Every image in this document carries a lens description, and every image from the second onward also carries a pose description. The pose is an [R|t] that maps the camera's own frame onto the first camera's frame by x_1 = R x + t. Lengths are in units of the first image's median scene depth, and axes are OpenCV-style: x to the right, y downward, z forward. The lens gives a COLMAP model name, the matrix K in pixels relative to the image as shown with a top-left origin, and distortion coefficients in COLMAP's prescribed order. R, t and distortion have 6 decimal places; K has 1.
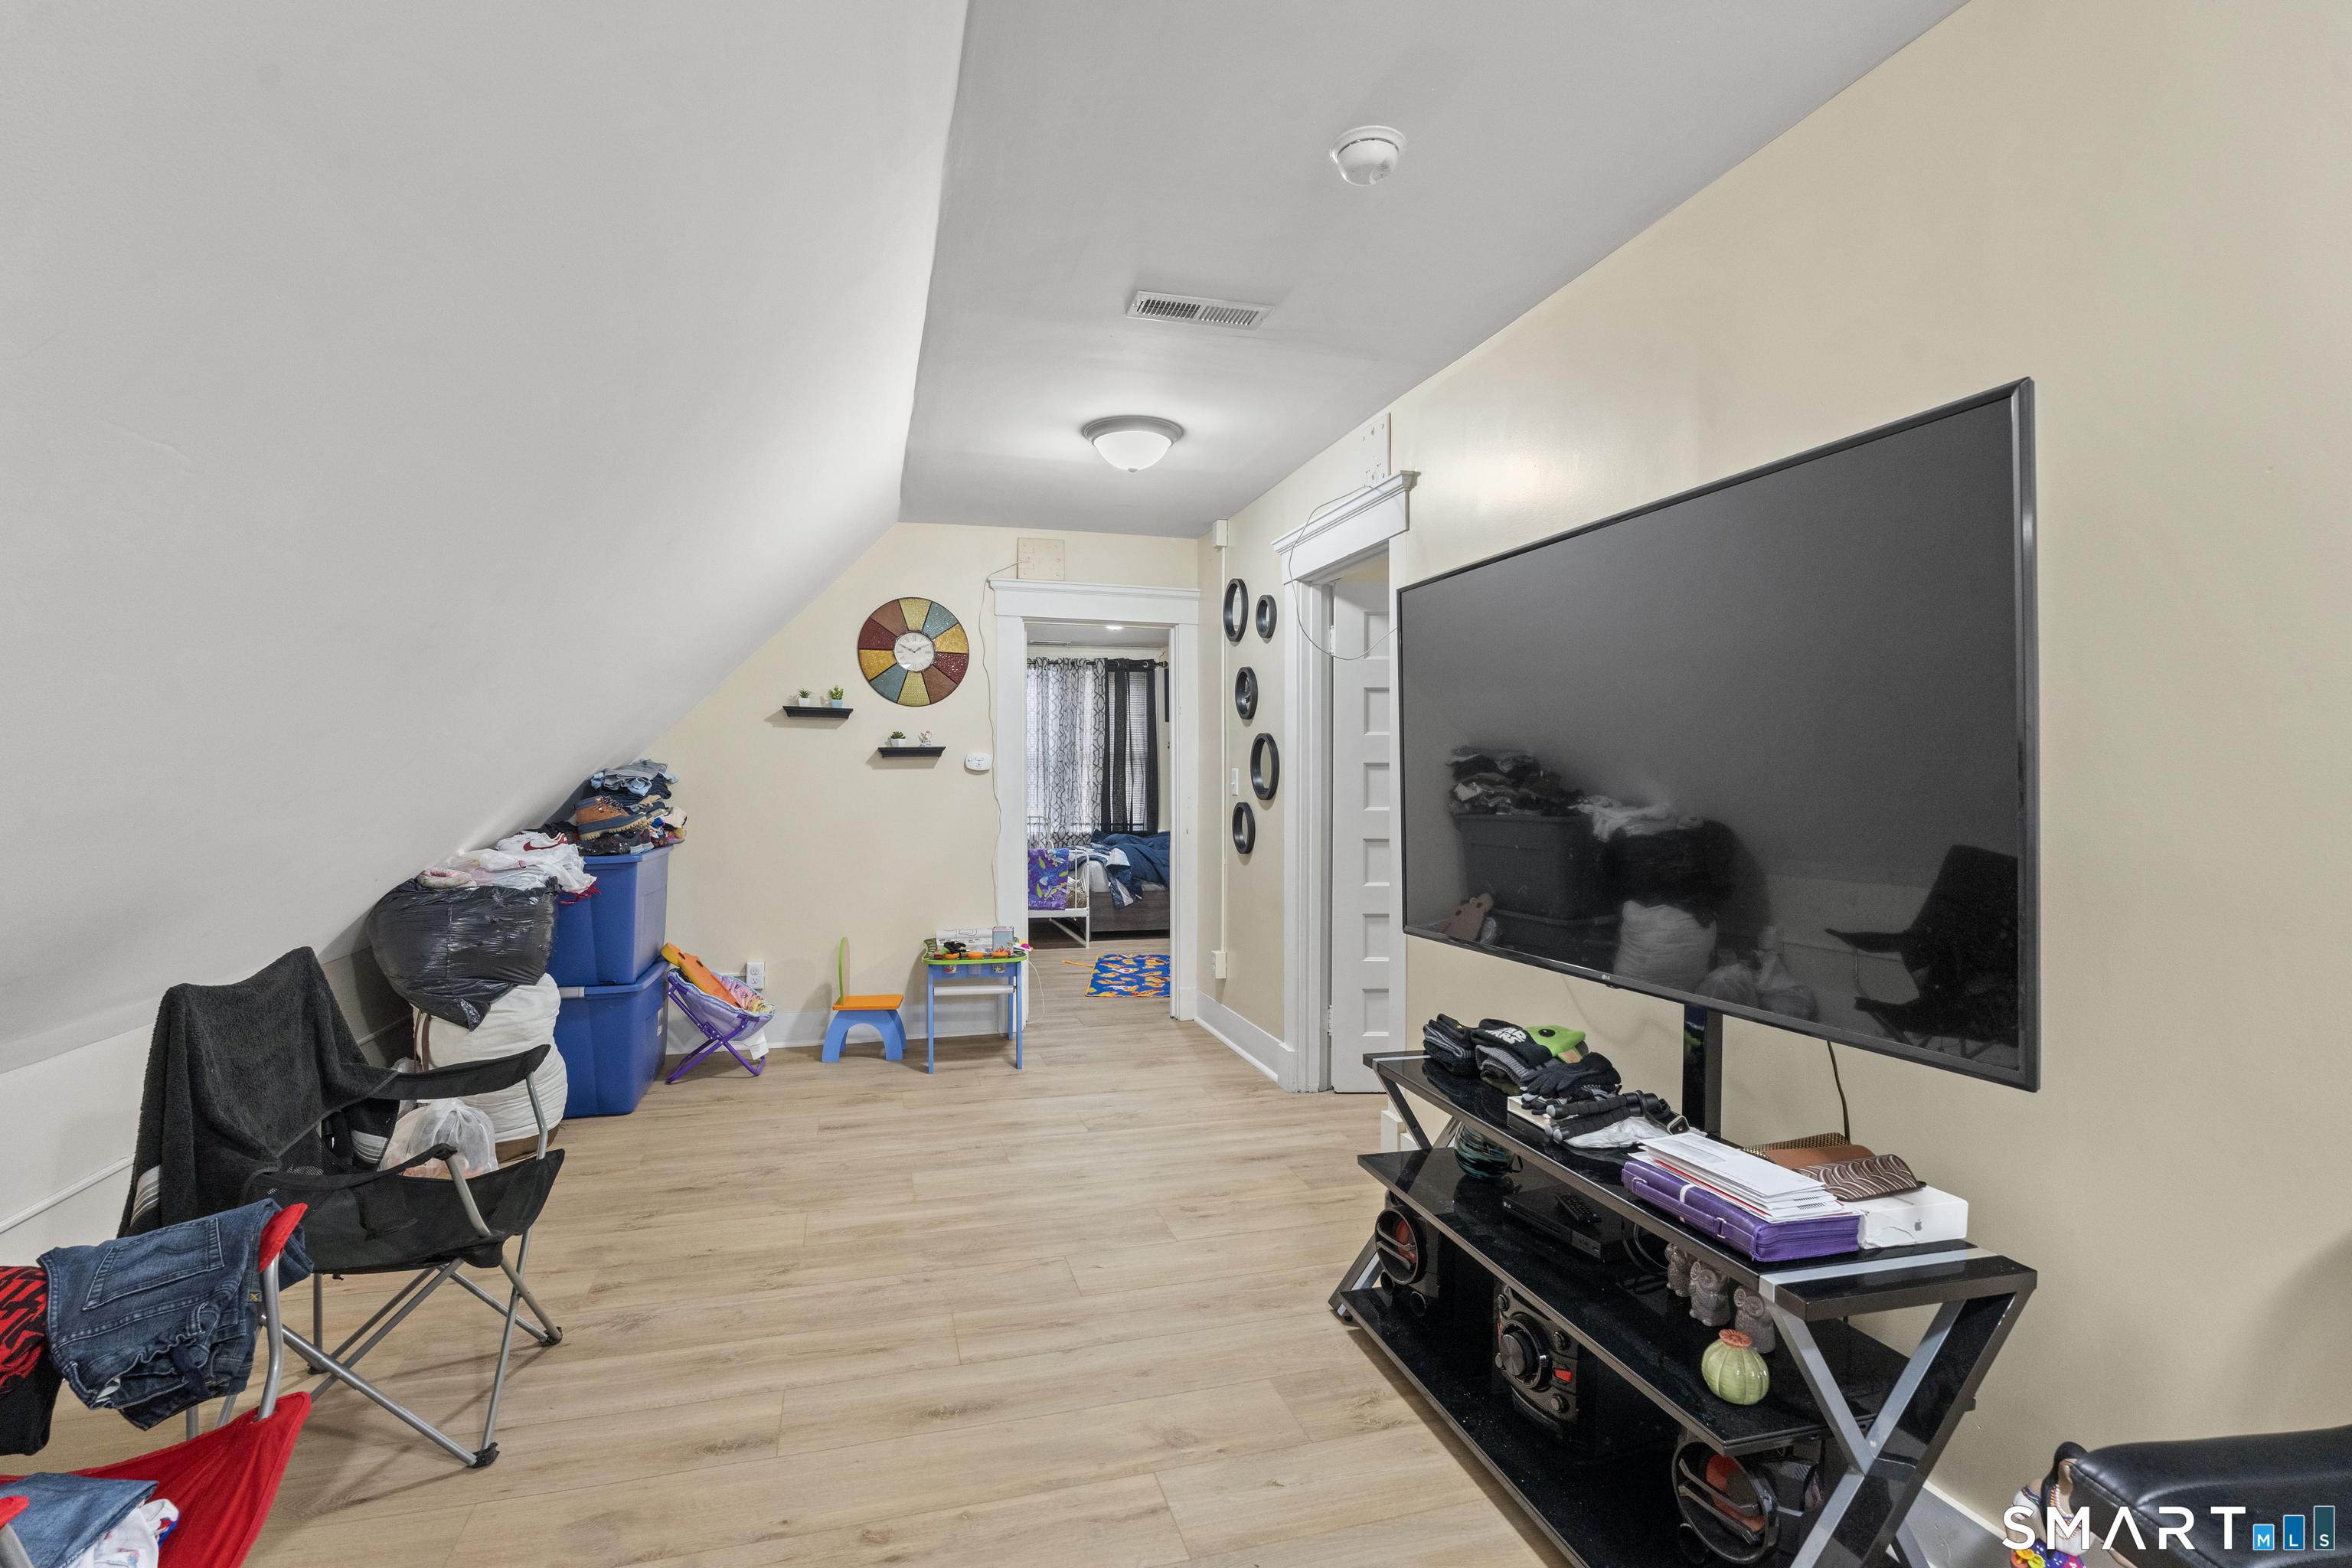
lens RADIAL K [[1081.5, 0, 1161.5], [0, 1081.5, 776.5], [0, 0, 1]] dist [-0.008499, -0.002949]
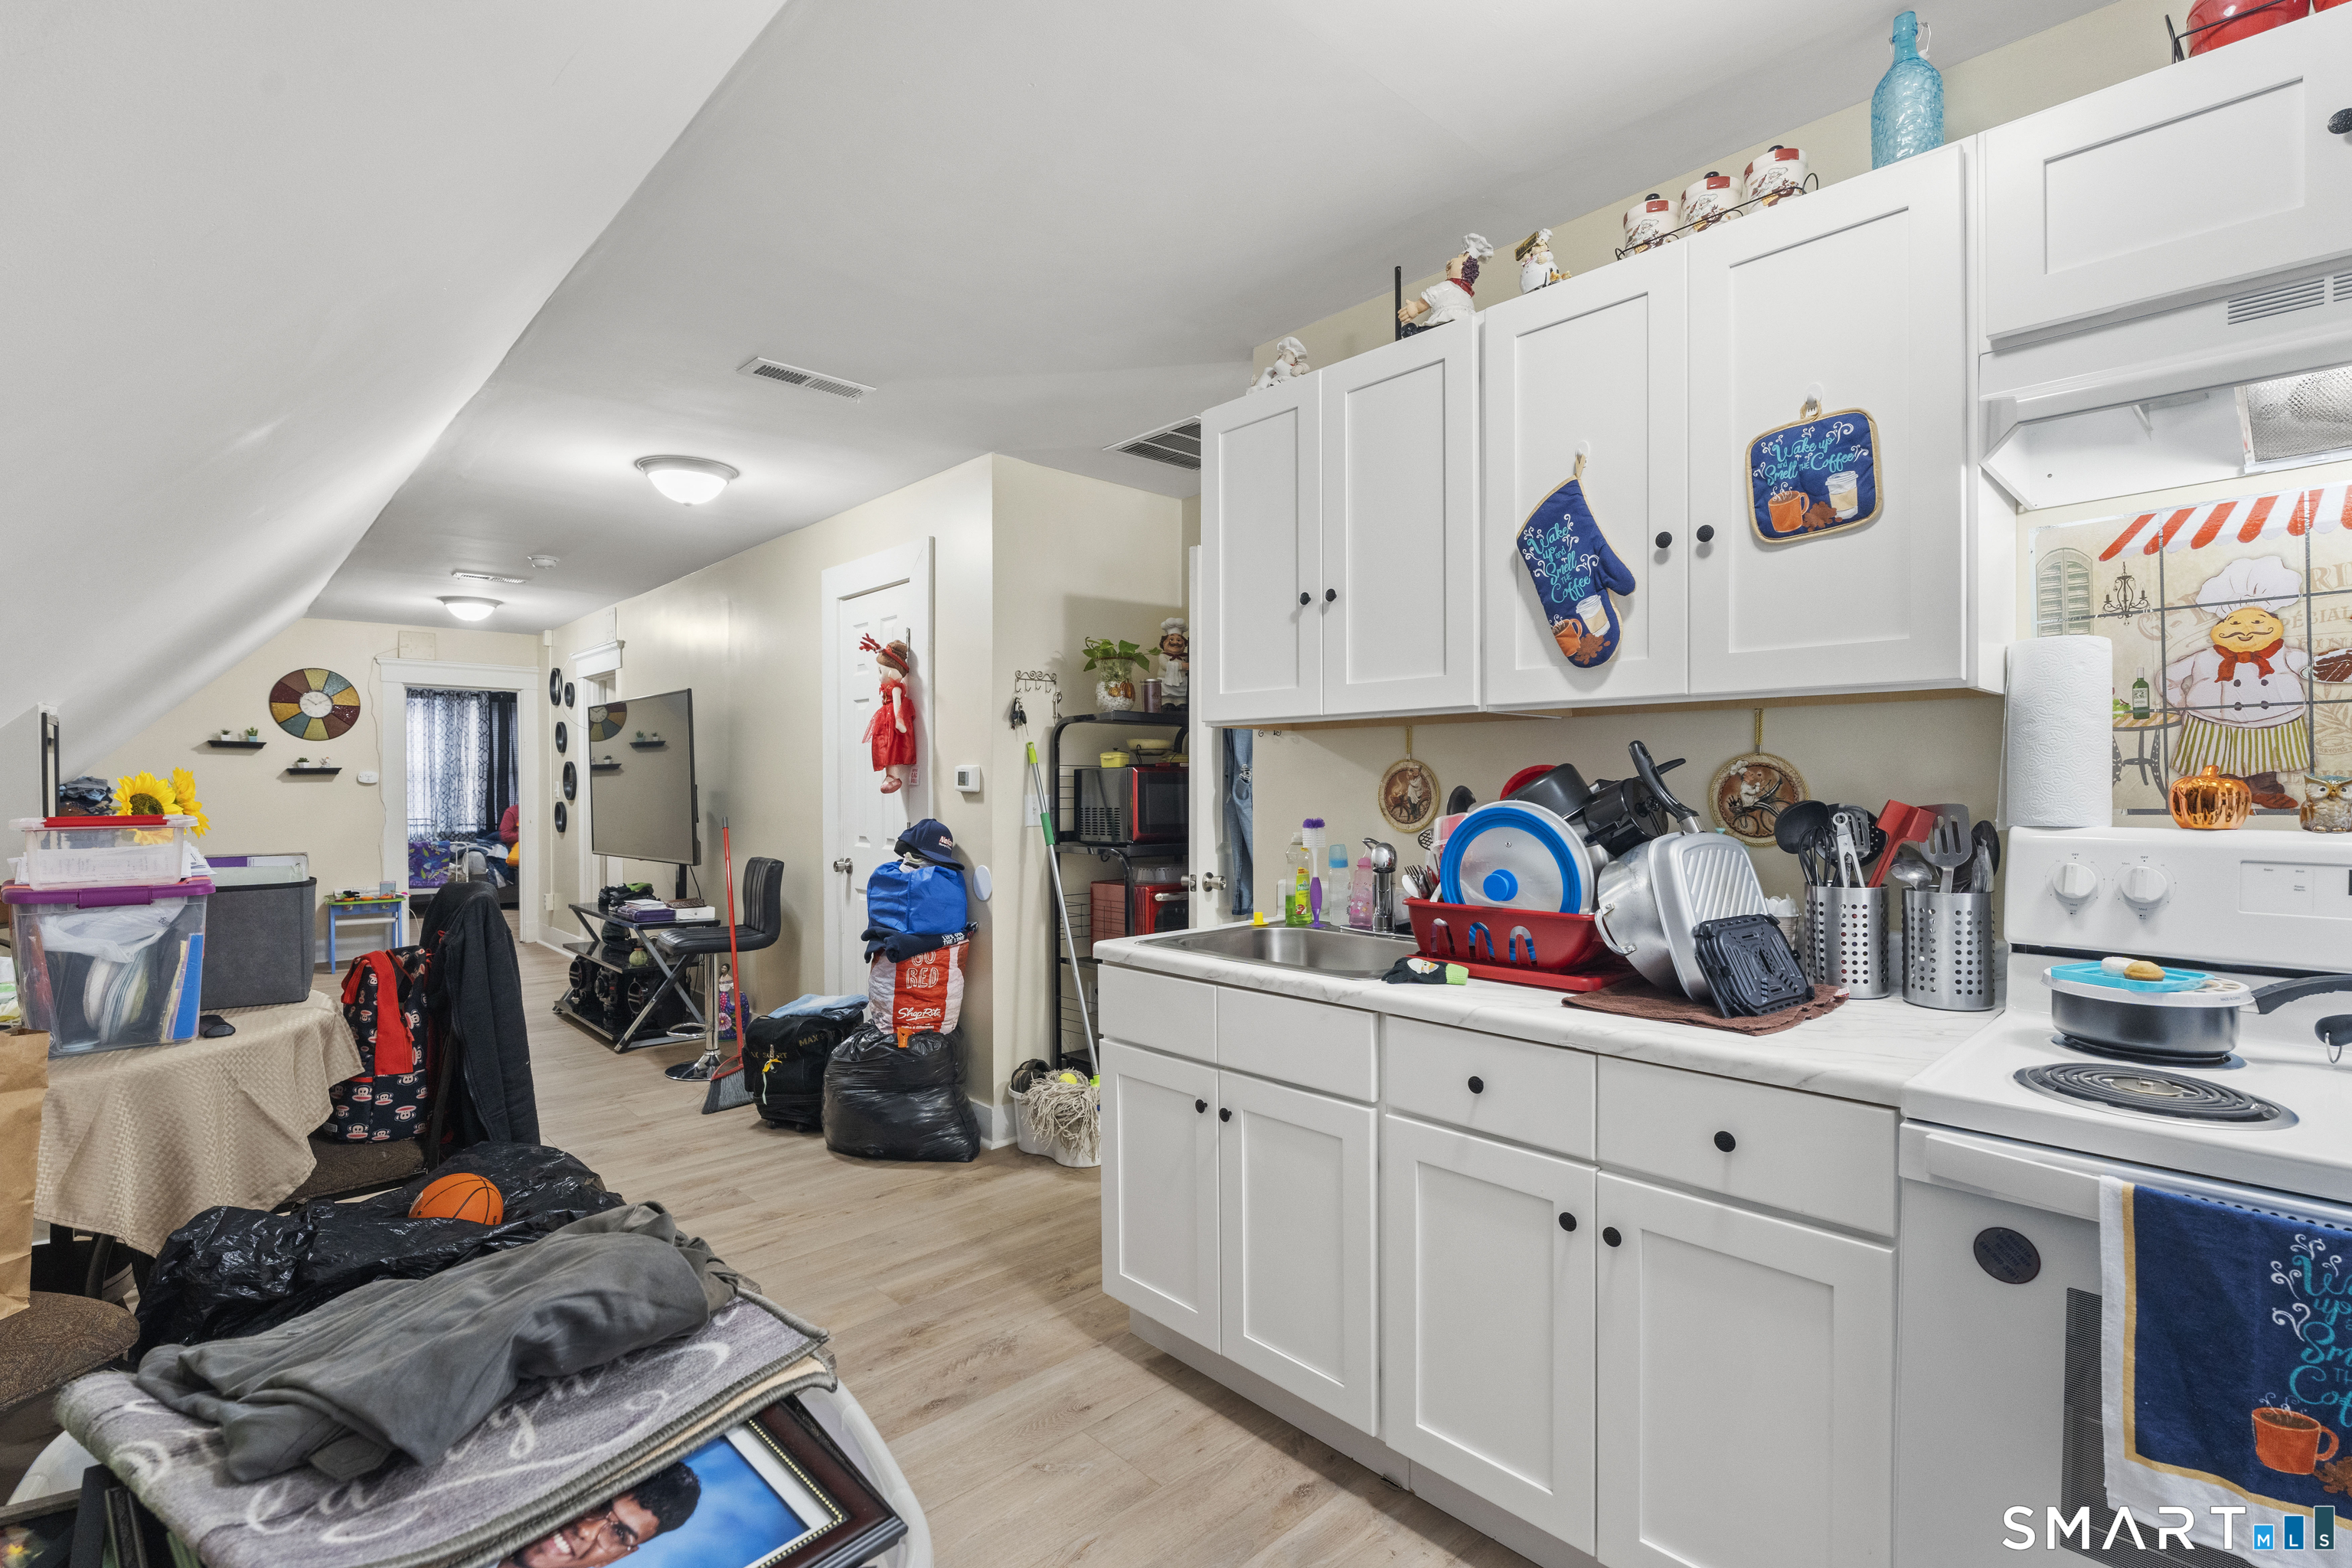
lens RADIAL K [[1081.5, 0, 1177.9], [0, 1081.5, 777.8], [0, 0, 1]] dist [-0.008499, -0.002949]
pose [[0.885100, -0.002262, 0.465396, 0.137407], [0.004655, 0.999981, -0.003993, -0.001648], [-0.465379, 0.005701, 0.885093, -0.884449]]
